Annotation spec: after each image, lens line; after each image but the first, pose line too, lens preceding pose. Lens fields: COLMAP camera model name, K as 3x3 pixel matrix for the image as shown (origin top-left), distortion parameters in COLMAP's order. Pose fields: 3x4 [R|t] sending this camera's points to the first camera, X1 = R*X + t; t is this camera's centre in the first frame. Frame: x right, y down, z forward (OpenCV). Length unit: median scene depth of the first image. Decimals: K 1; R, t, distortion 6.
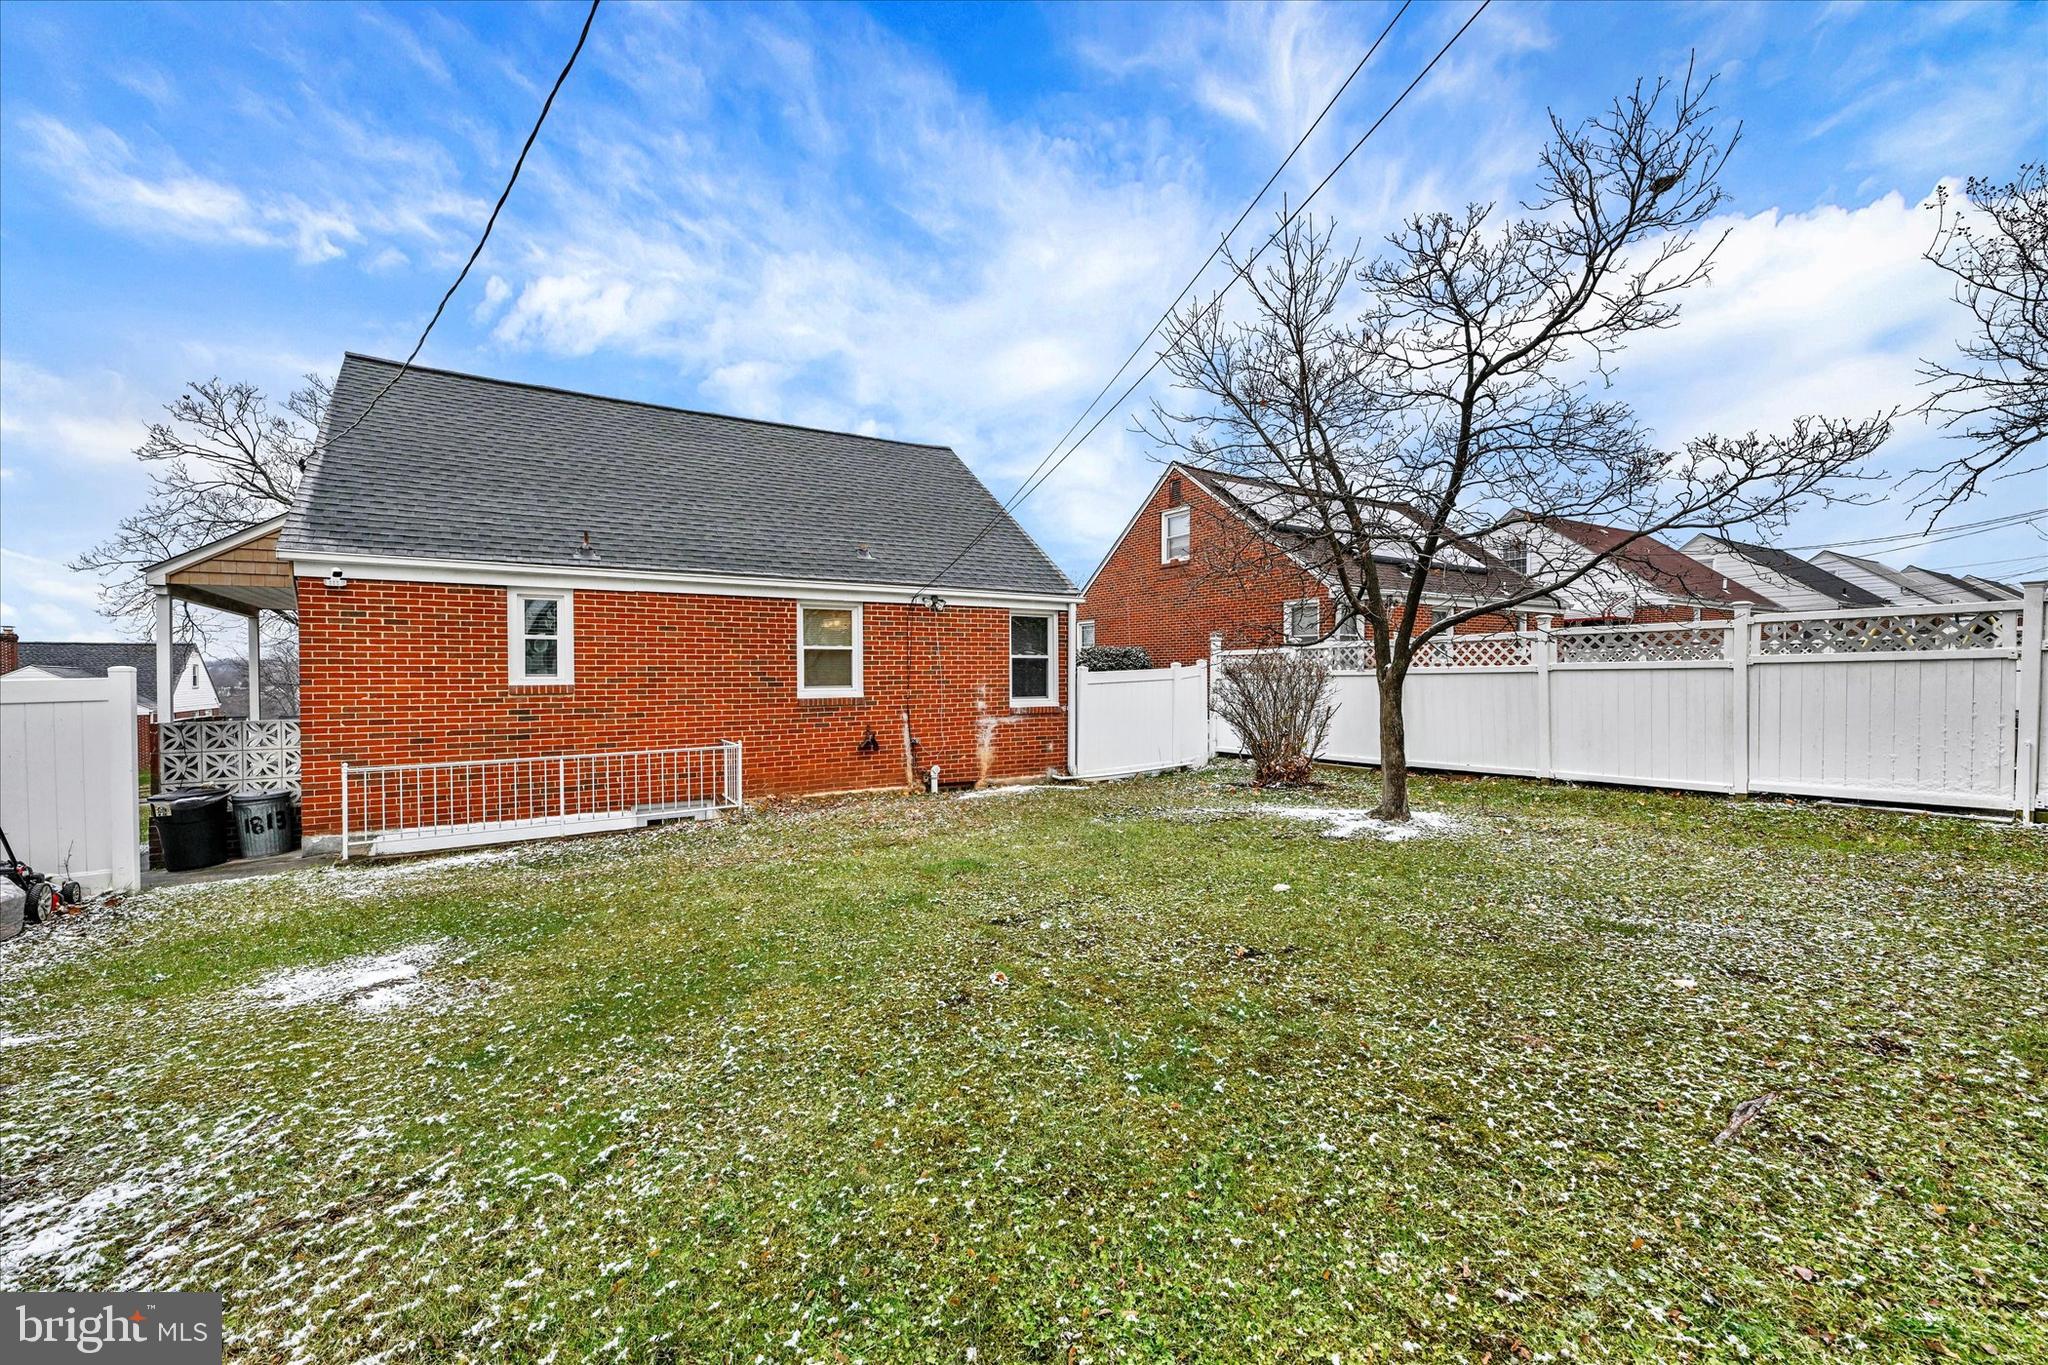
lens RADIAL K [[804.7, 0, 1006.7], [0, 804.7, 682.9], [0, 0, 1]] dist [-0.004078, 0.000633]
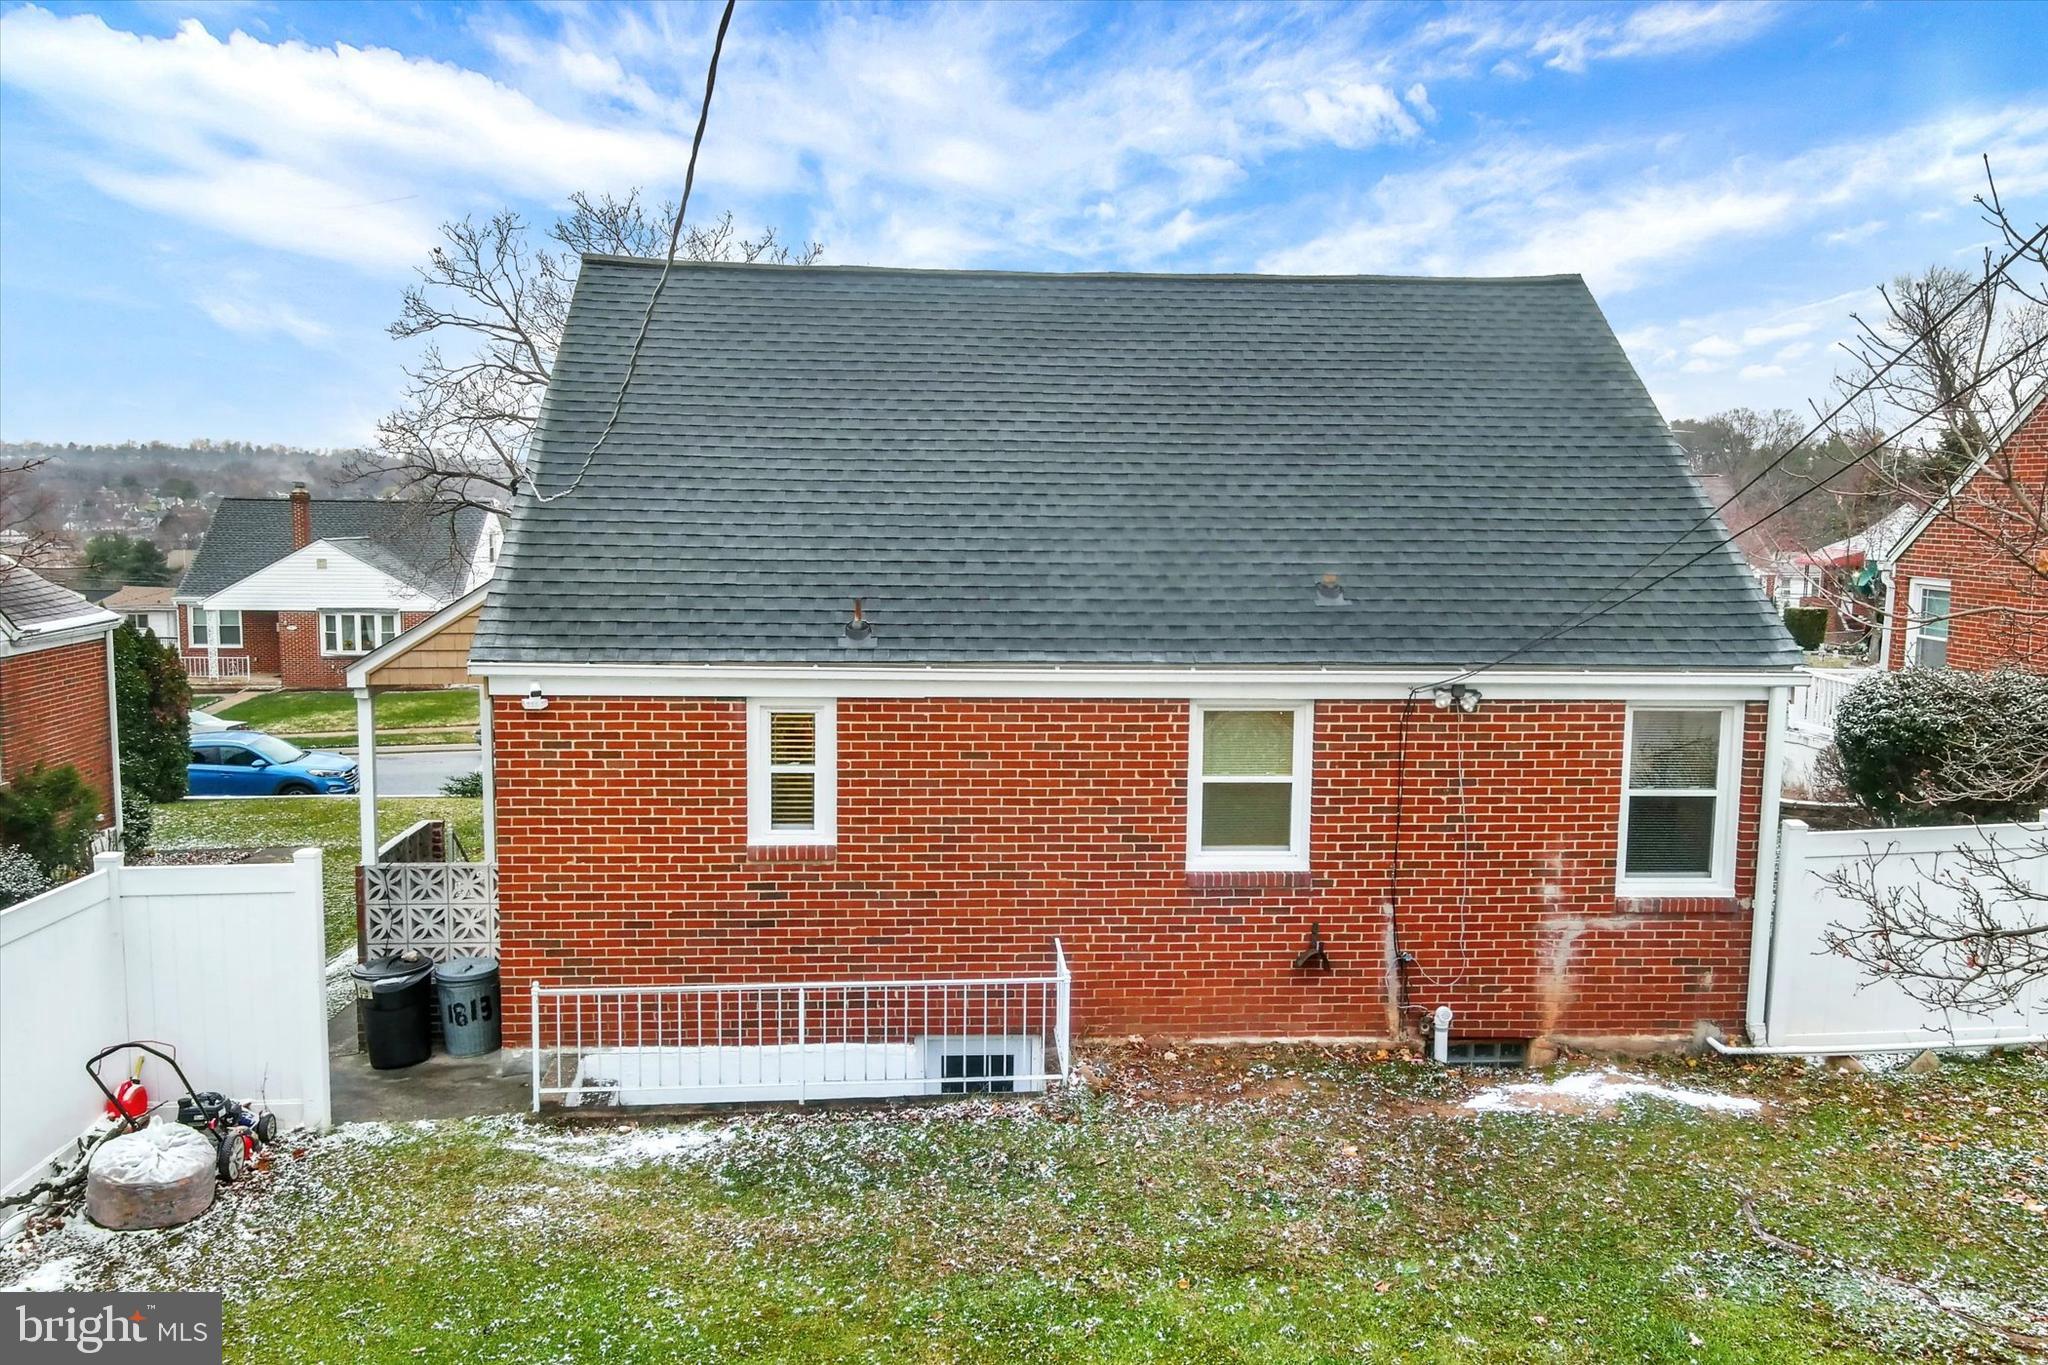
lens RADIAL K [[1623.6, 0, 1062.9], [0, 1623.6, 623.5], [0, 0, 1]] dist [0.030529, -0.030300]
pose [[0.887317, 0.068354, -0.456066, 0.196369], [-0.022952, 0.994274, 0.104365, -0.310805], [0.460589, -0.082137, 0.883805, -0.040693]]
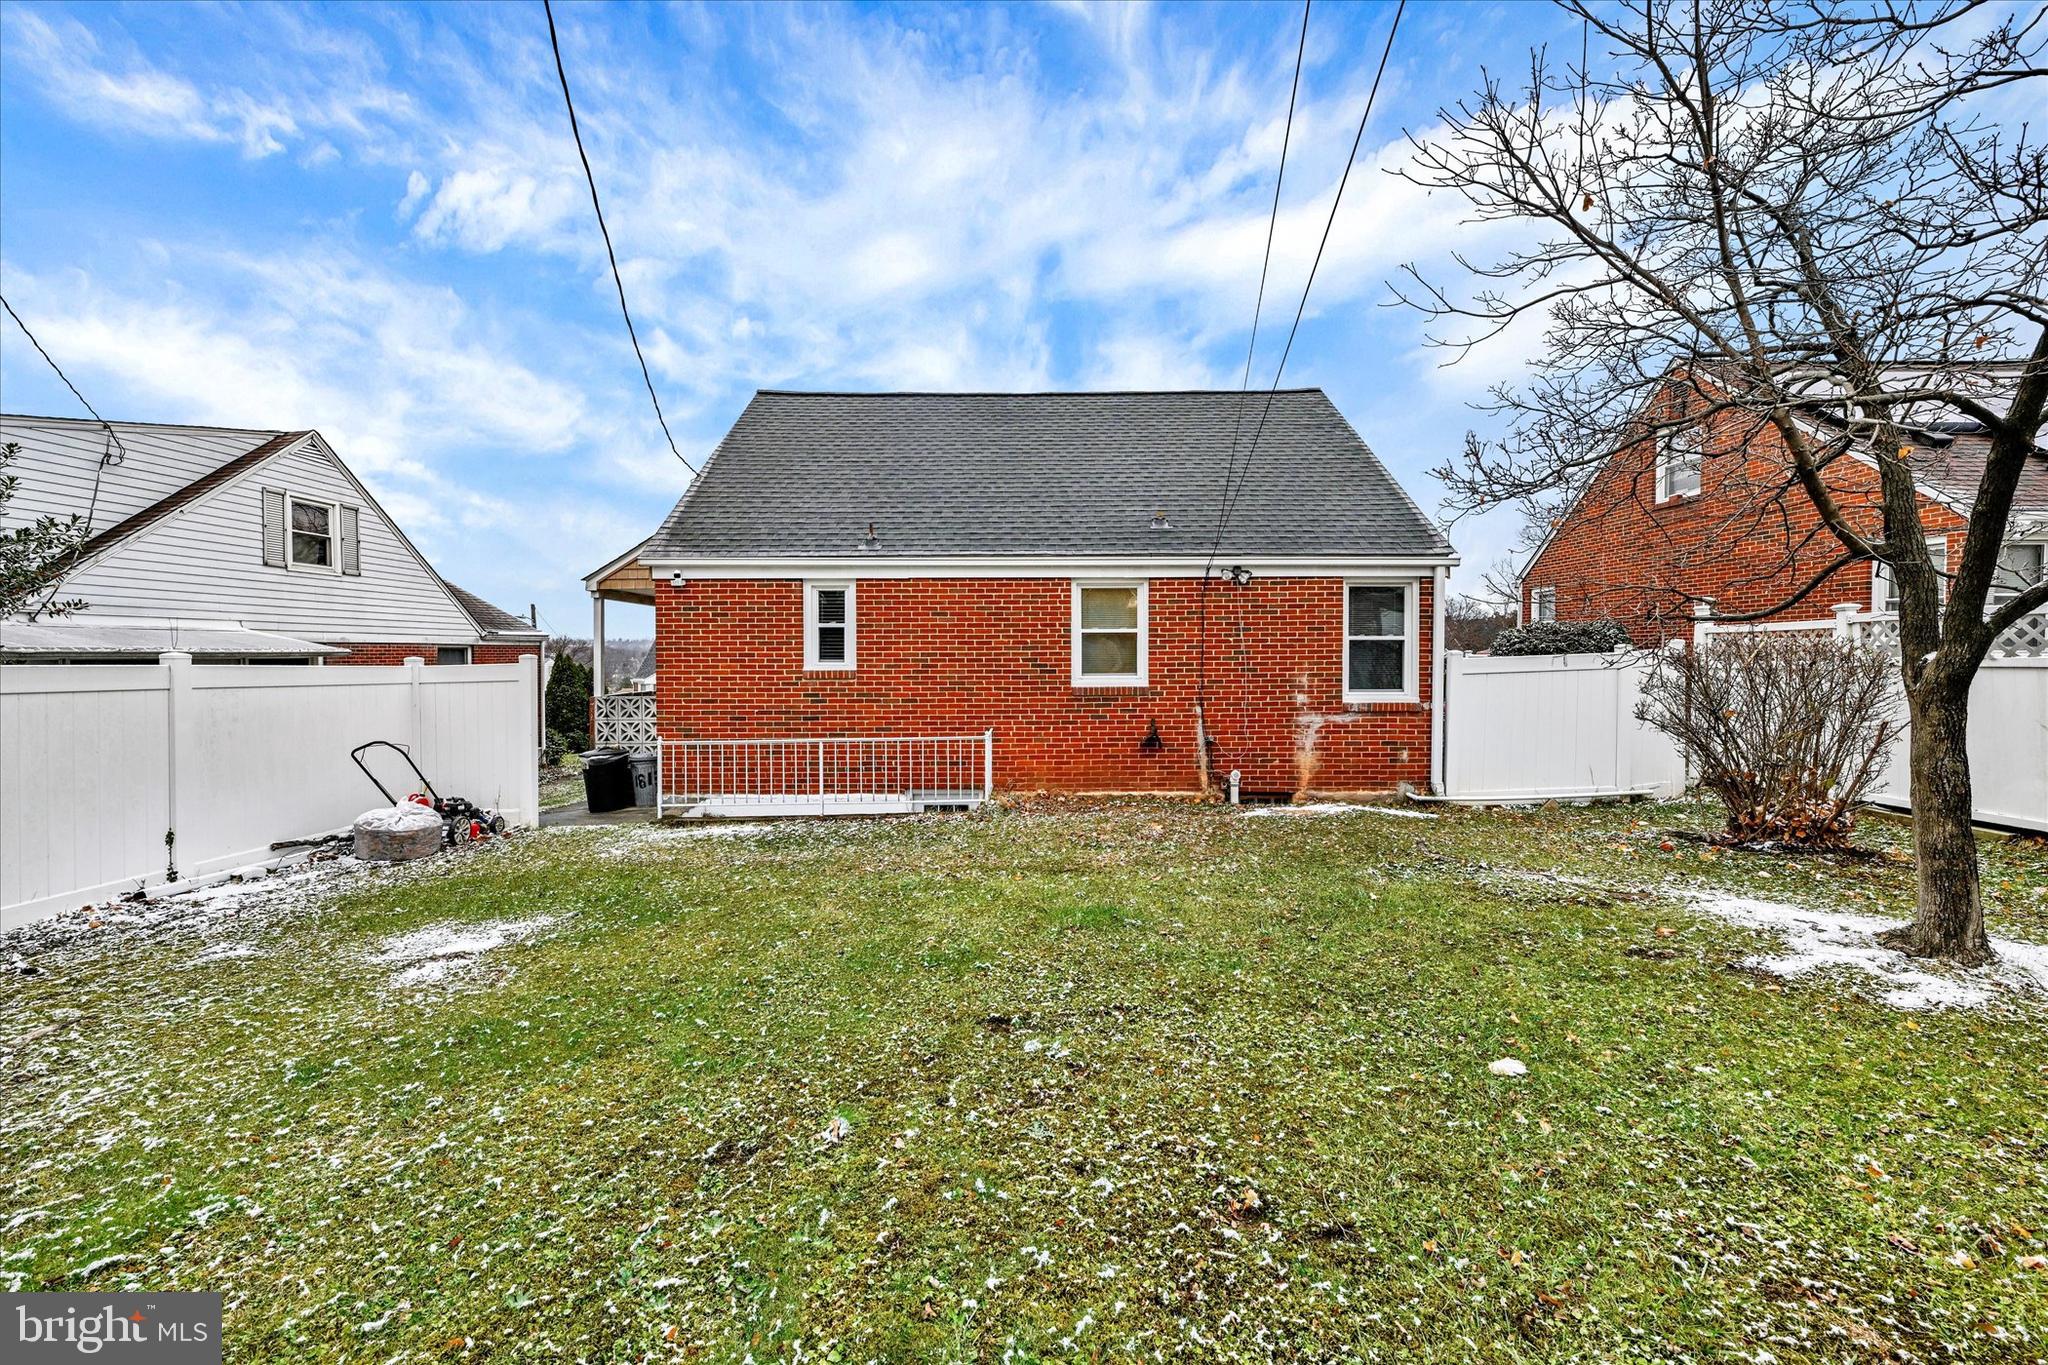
lens RADIAL K [[804.7, 0, 1059.3], [0, 804.7, 668.1], [0, 0, 1]] dist [-0.004078, 0.000633]
pose [[0.855918, 0.011470, -0.516984, 0.229645], [-0.006428, 0.999913, 0.011543, -0.014265], [0.517071, -0.006557, 0.855917, 0.239172]]
